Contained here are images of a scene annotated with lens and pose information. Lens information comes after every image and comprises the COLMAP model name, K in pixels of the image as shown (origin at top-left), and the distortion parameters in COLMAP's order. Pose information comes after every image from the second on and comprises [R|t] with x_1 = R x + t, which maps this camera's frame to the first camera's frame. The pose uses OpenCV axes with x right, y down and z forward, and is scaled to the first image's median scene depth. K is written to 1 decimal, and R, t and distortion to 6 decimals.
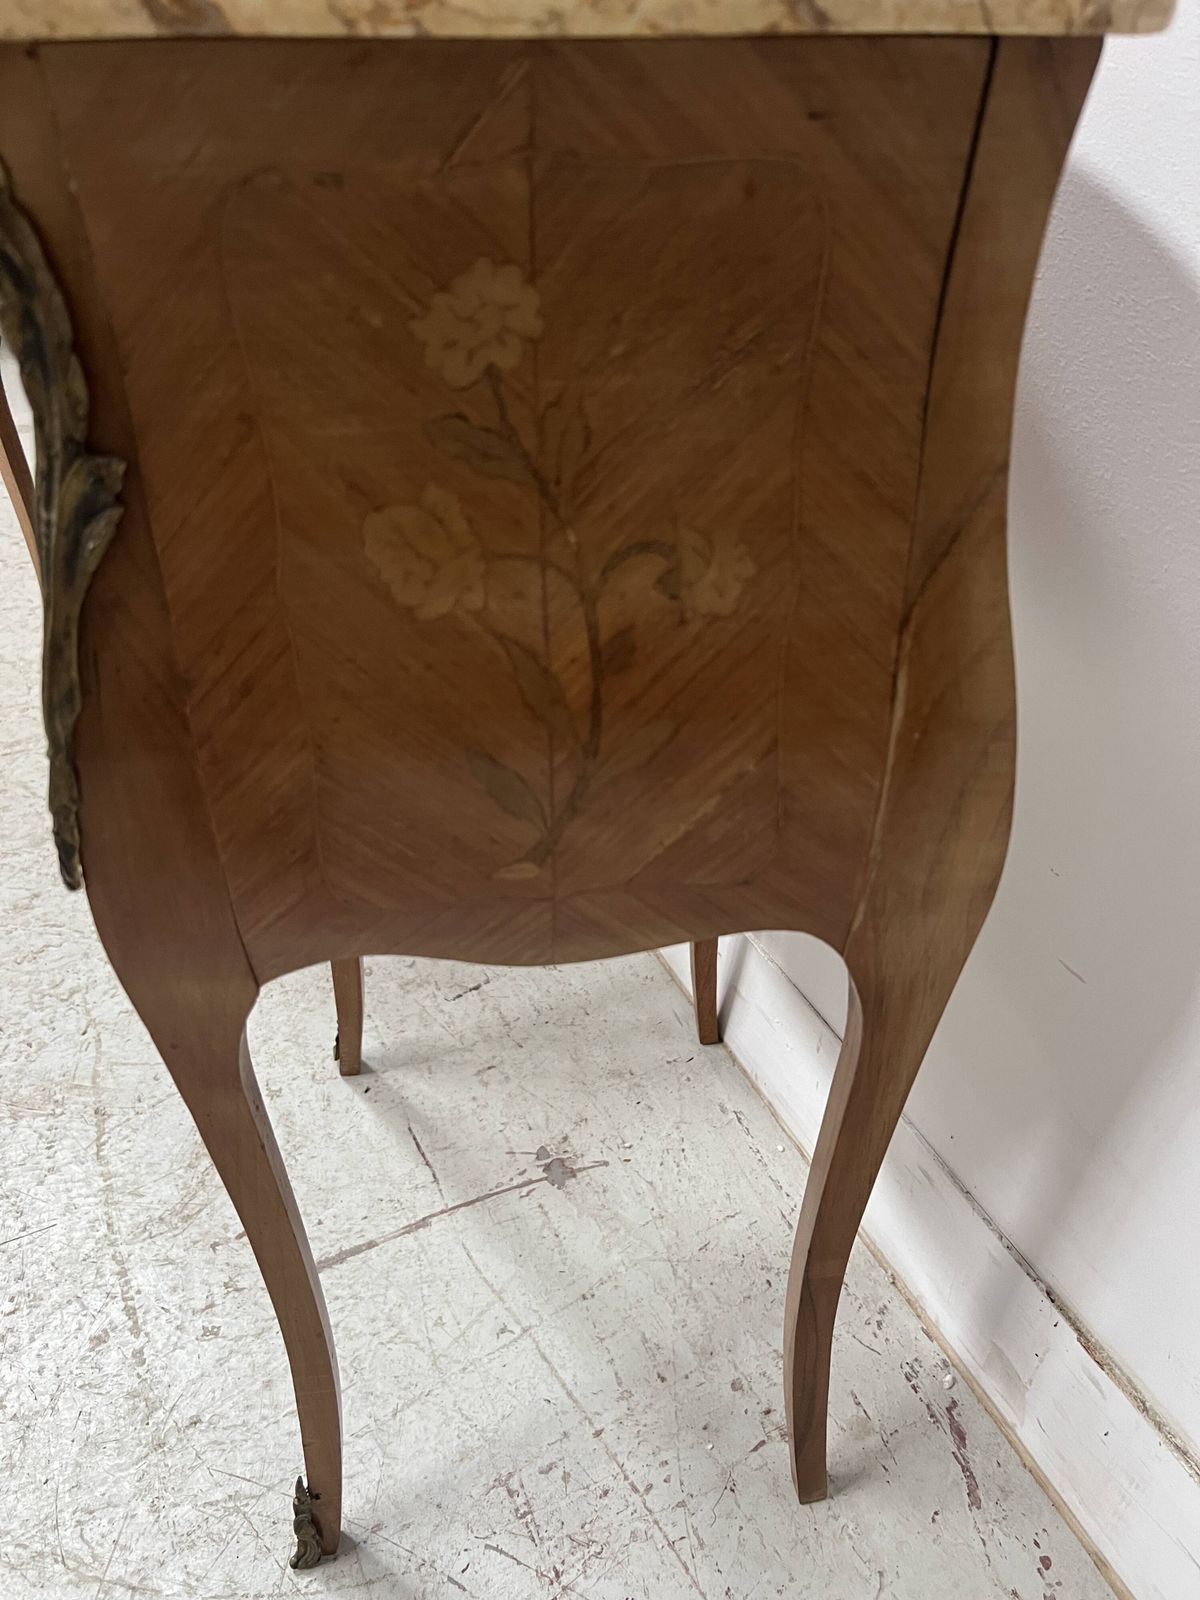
lens RADIAL K [[1211.8, 0, 587.8], [0, 1211.8, 822.2], [0, 0, 1]] dist [0.034529, -0.044814]
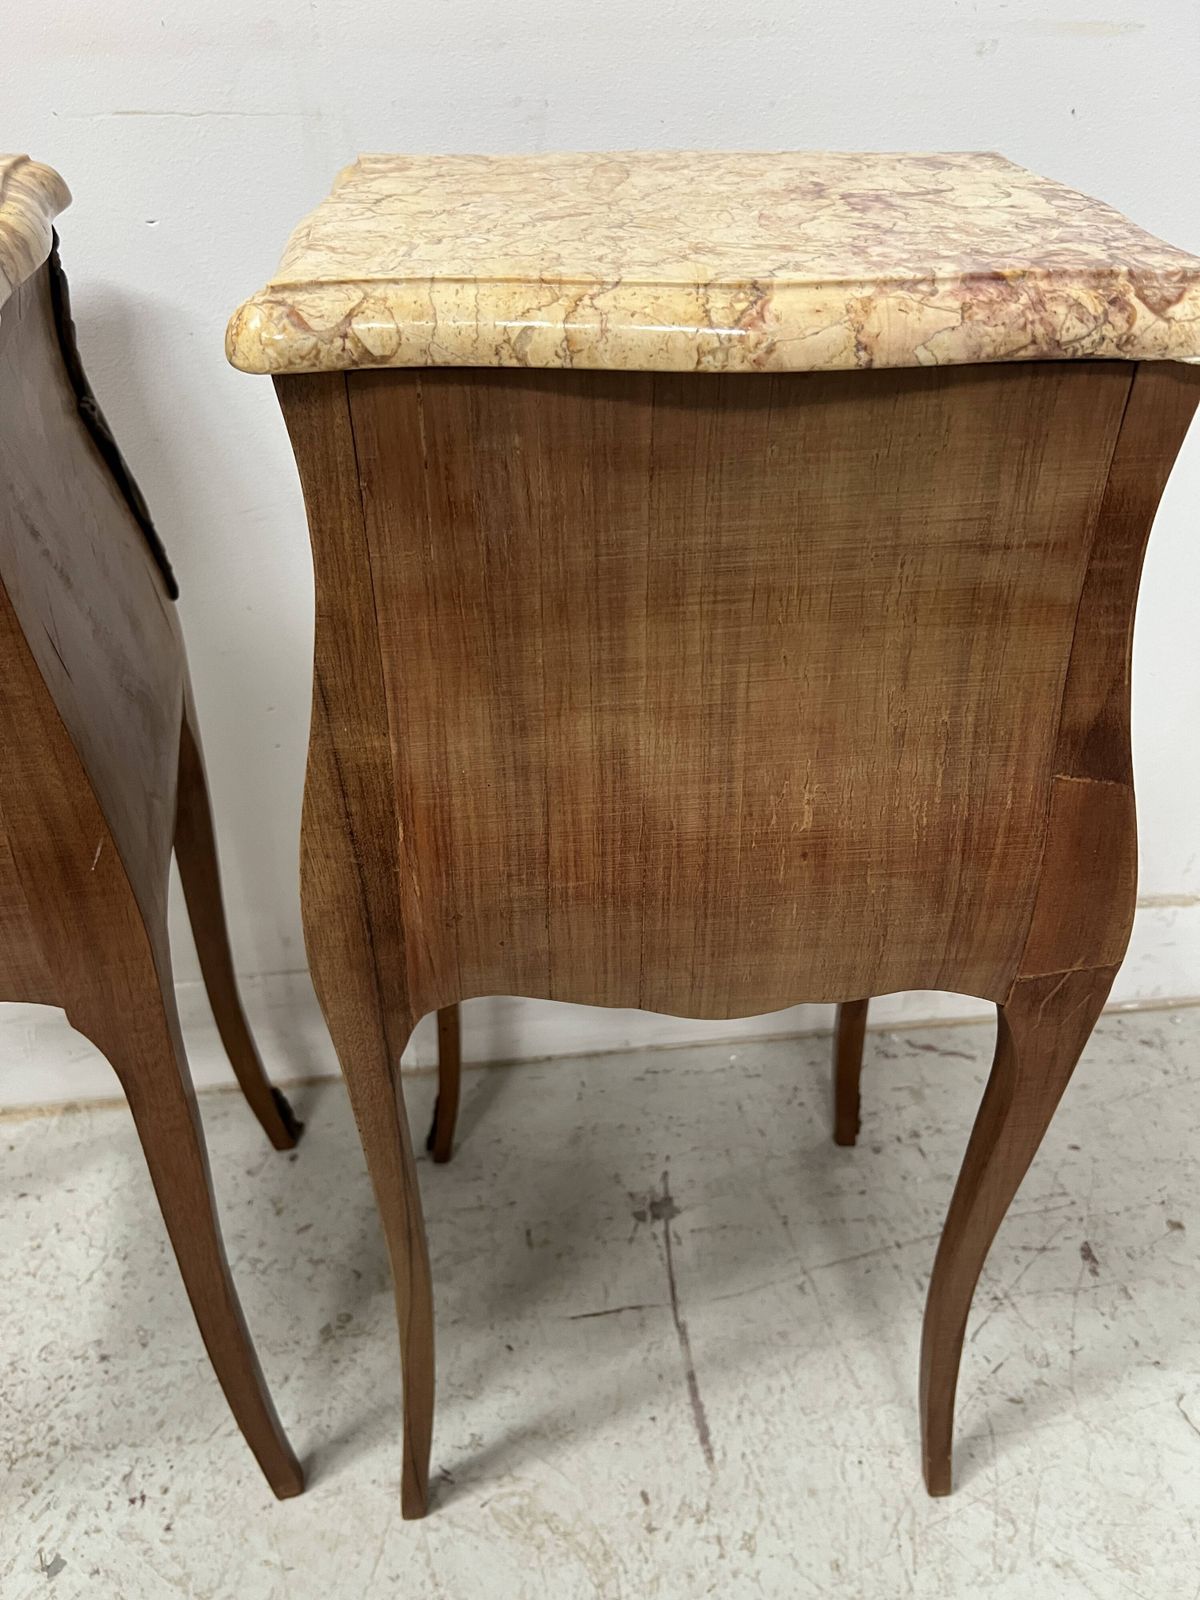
lens RADIAL K [[1211.8, 0, 612.1], [0, 1211.8, 811.3], [0, 0, 1]] dist [0.034529, -0.044814]
pose [[0.312323, -0.563931, 0.764485, -0.708046], [0.596342, 0.742812, 0.304314, -0.361382], [-0.739480, 0.360850, 0.568293, 0.278453]]
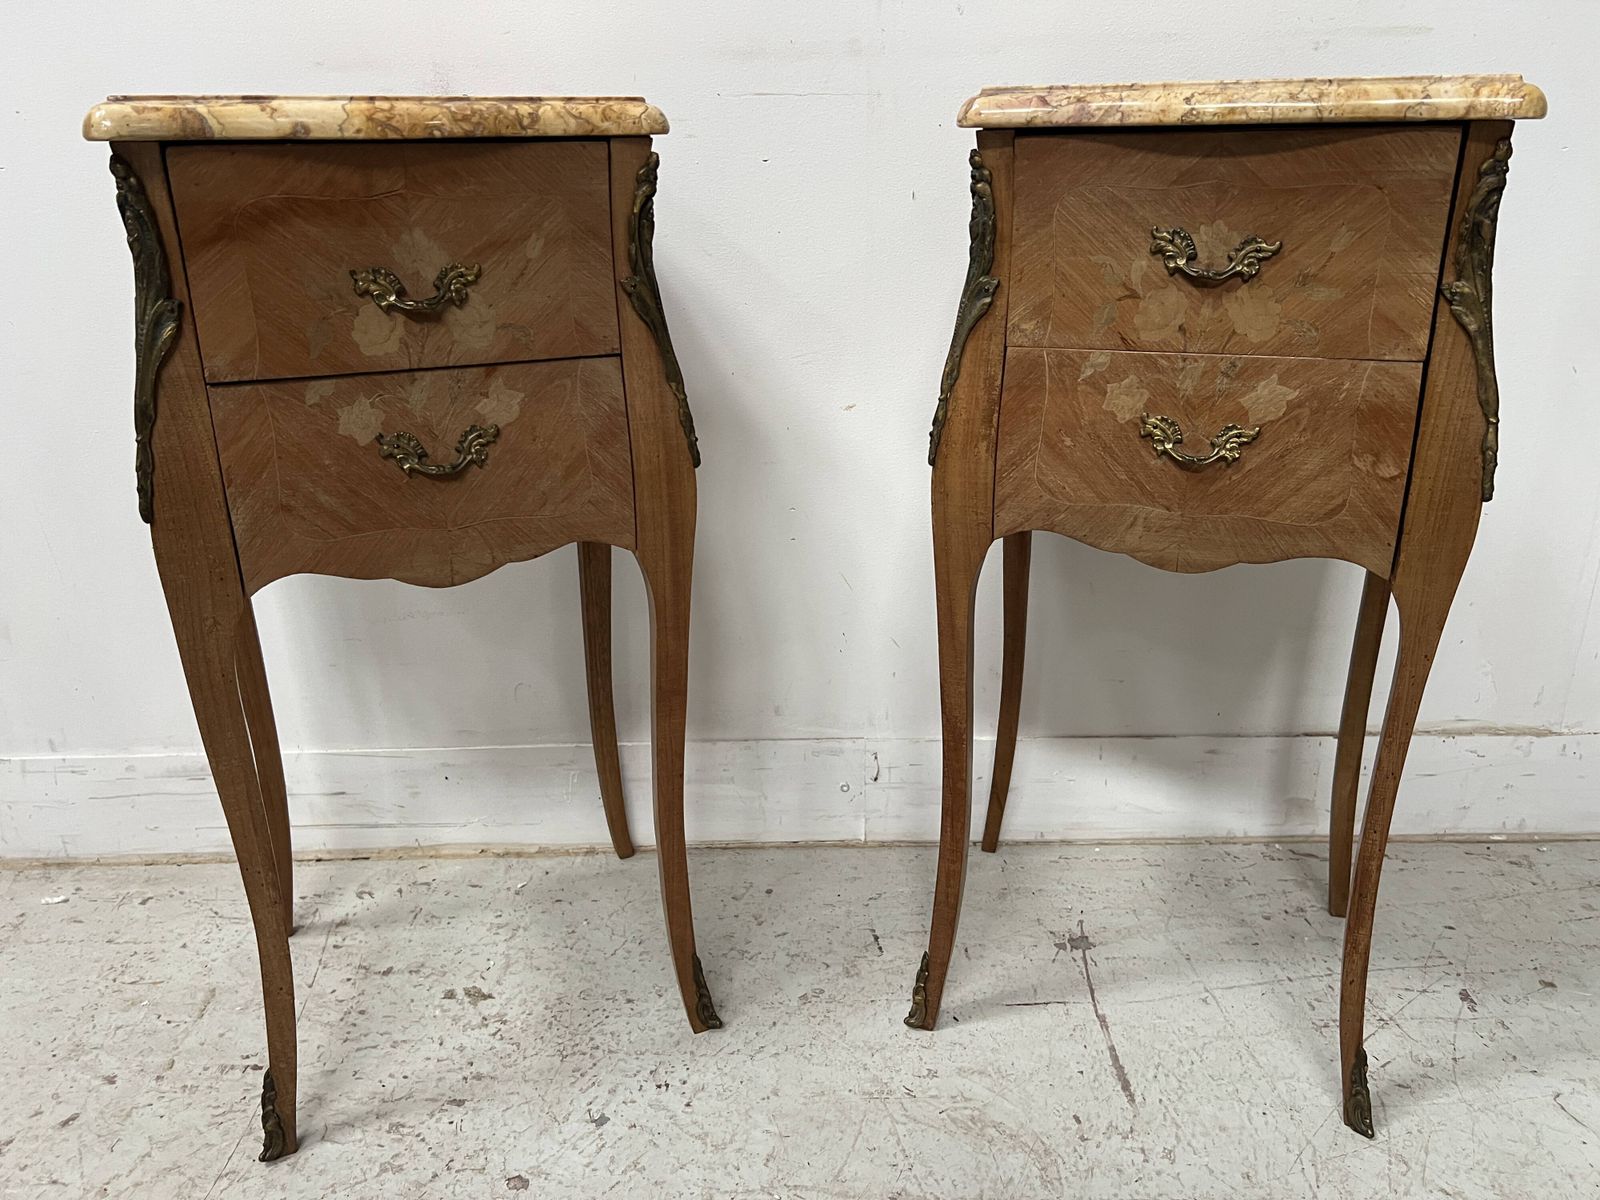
lens RADIAL K [[1211.8, 0, 804.5], [0, 1211.8, 608.2], [0, 0, 1]] dist [0.034529, -0.044814]
pose [[0.432766, -0.351161, 0.830301, -1.152493], [0.586954, 0.808813, 0.036143, -0.234002], [-0.684250, 0.471707, 0.556142, 0.313113]]
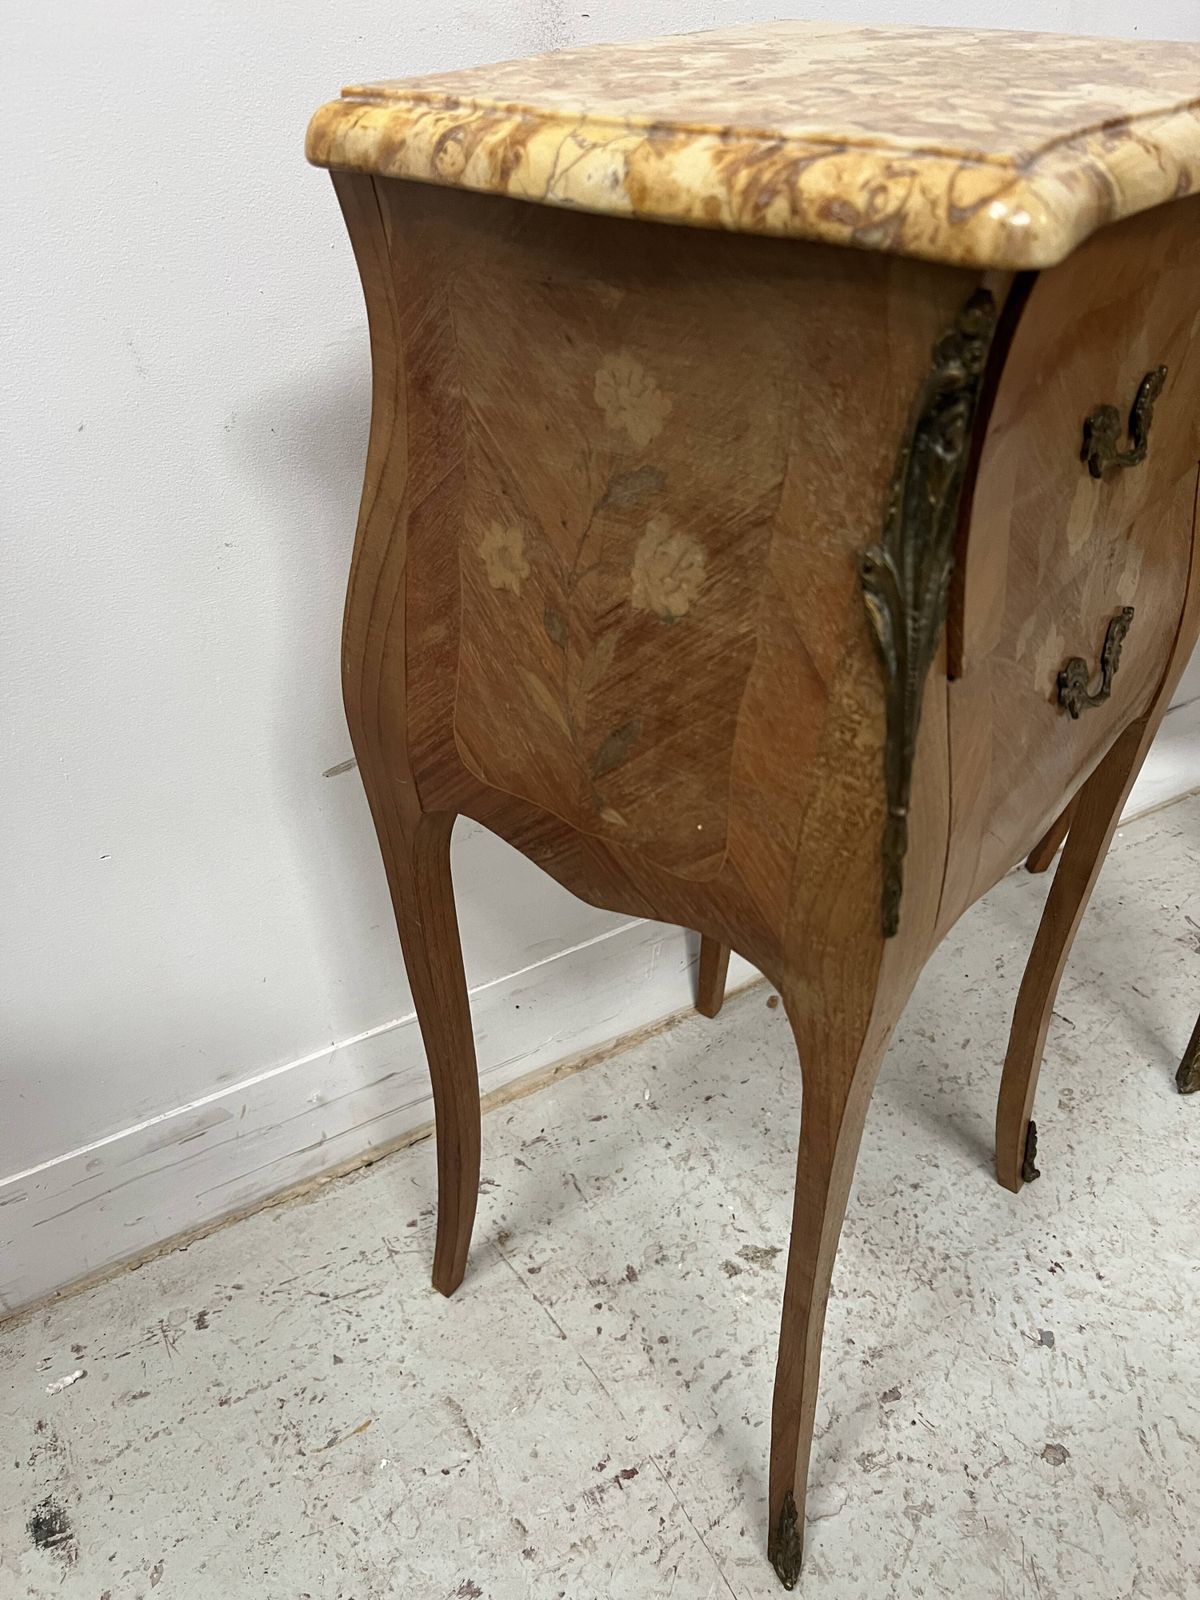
lens RADIAL K [[1211.8, 0, 587.1], [0, 1211.8, 813.3], [0, 0, 1]] dist [0.034529, -0.044814]
pose [[-0.044305, -0.608790, 0.792093, -0.970454], [0.660532, 0.576982, 0.480405, -0.881980], [-0.749489, 0.544488, 0.376562, 0.967182]]
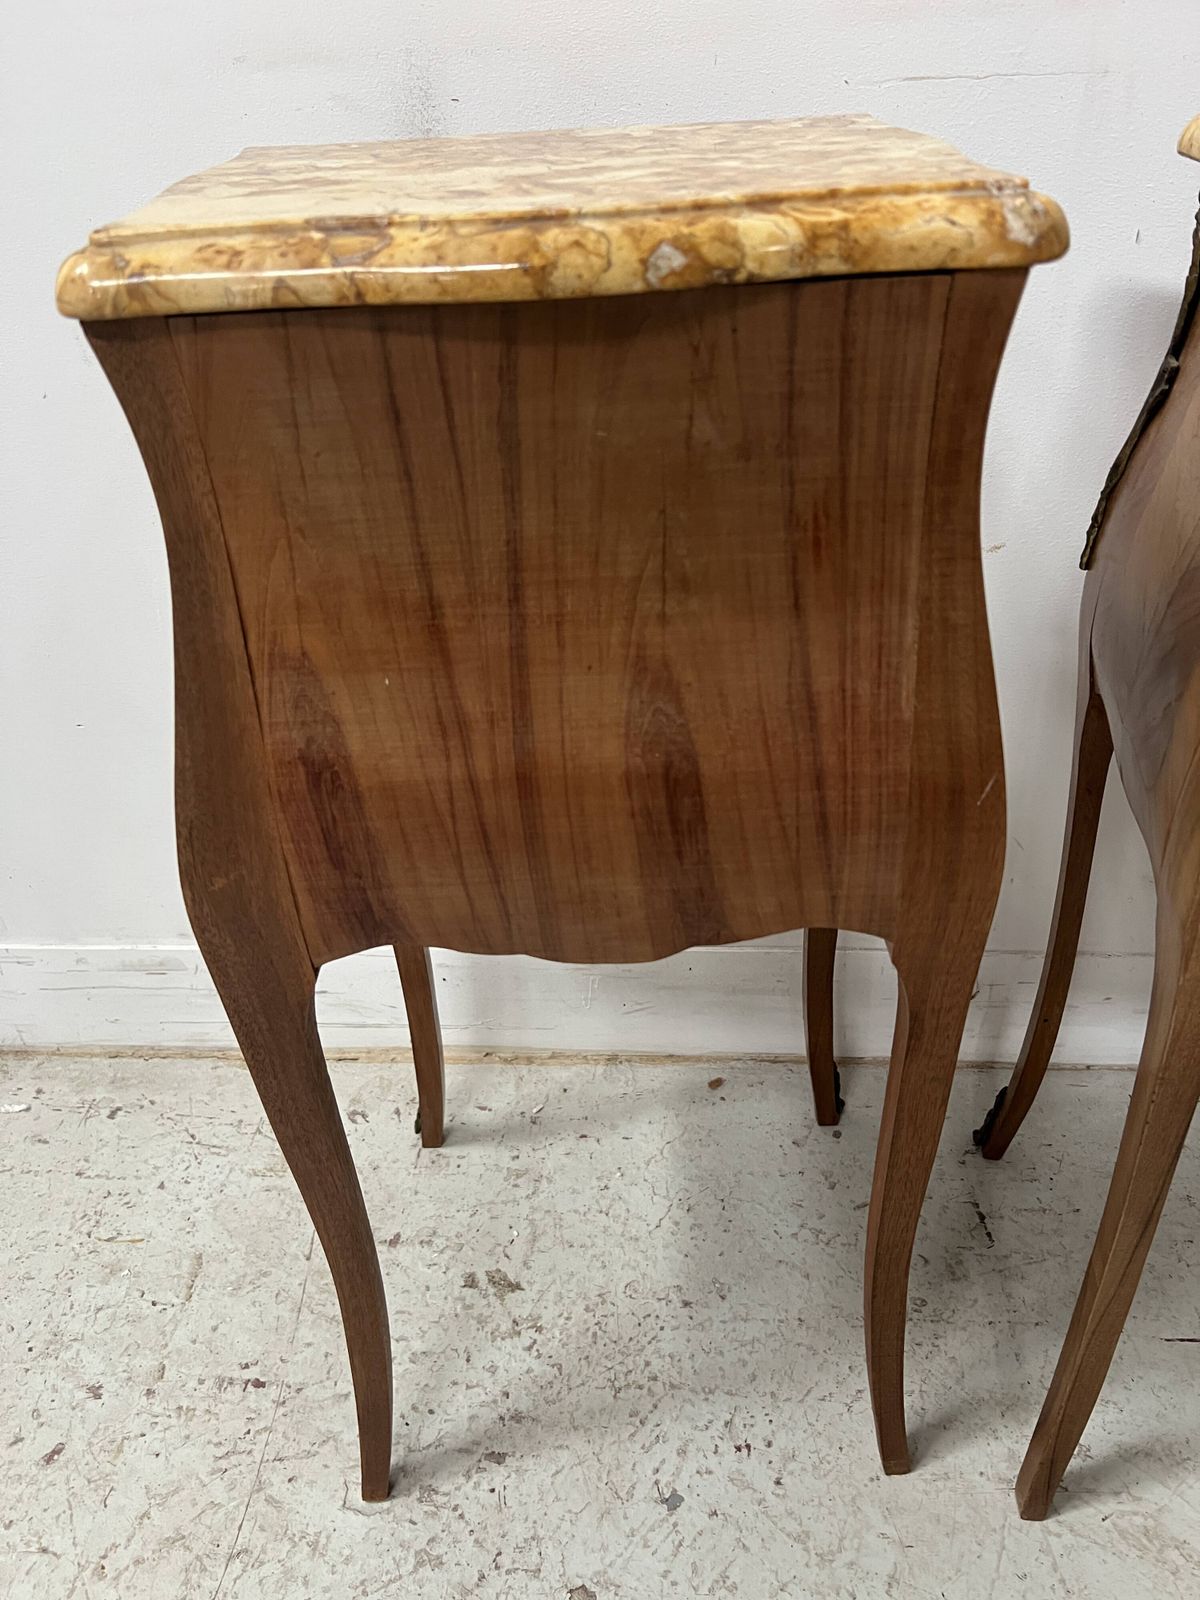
lens RADIAL K [[1211.8, 0, 604.6], [0, 1211.8, 809.2], [0, 0, 1]] dist [0.034529, -0.044814]
pose [[0.510587, -0.523727, 0.681917, -0.845930], [0.594291, 0.788111, 0.160308, -0.509364], [-0.621384, 0.323406, 0.713646, 0.498646]]
